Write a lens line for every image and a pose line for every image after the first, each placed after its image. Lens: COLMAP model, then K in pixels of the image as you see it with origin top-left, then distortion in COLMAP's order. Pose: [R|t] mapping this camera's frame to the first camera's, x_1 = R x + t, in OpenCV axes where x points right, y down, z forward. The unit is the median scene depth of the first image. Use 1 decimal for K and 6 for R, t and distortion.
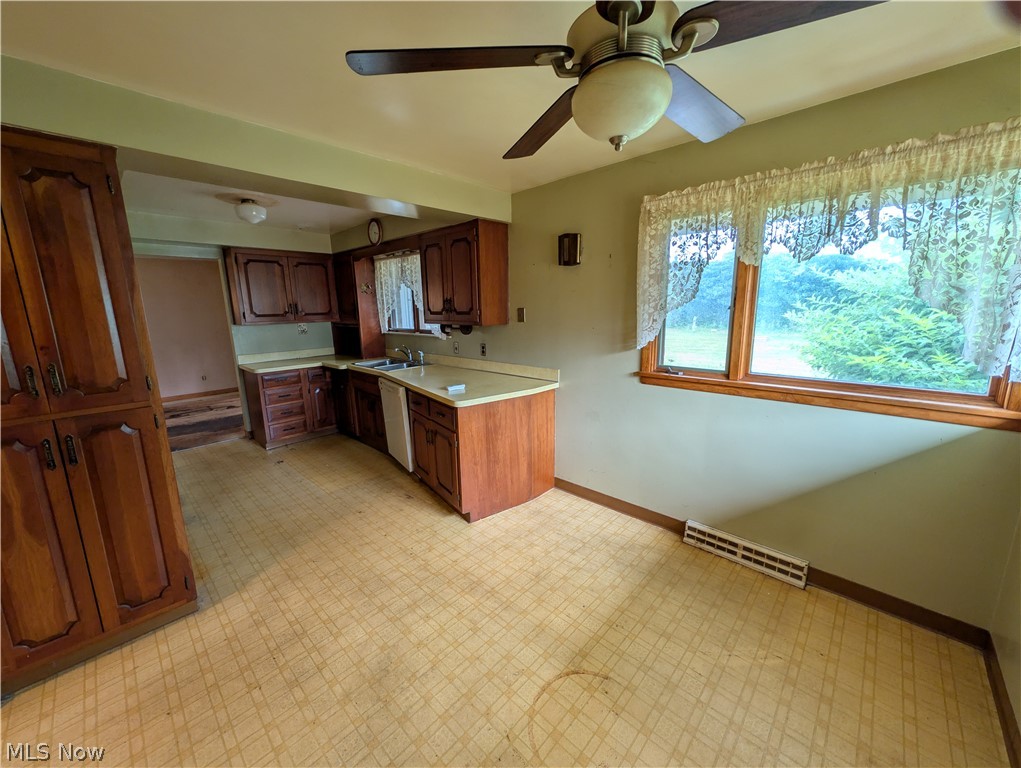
lens RADIAL K [[396.0, 0, 515.9], [0, 396.0, 384.8], [0, 0, 1]] dist [-0.000021, 0.000148]
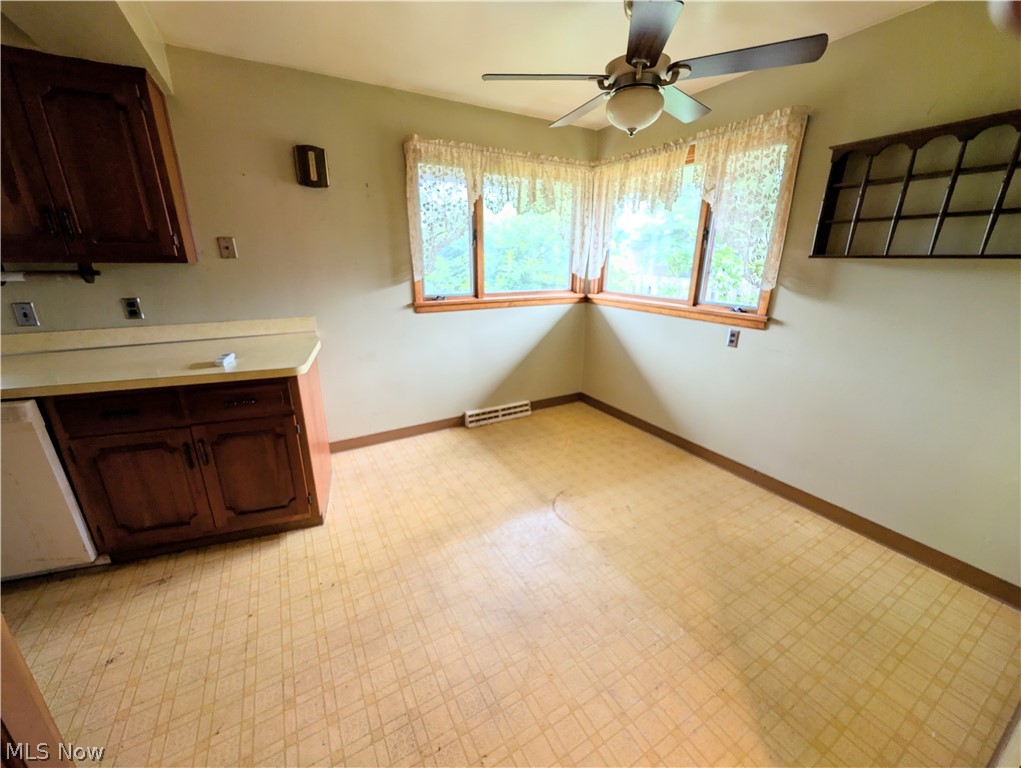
lens RADIAL K [[396.0, 0, 515.9], [0, 396.0, 384.8], [0, 0, 1]] dist [-0.000021, 0.000148]
pose [[0.277772, -0.276884, 0.919879, -0.771866], [0.179922, 0.955612, 0.233309, -0.023935], [-0.943648, 0.100700, 0.315260, 0.457463]]
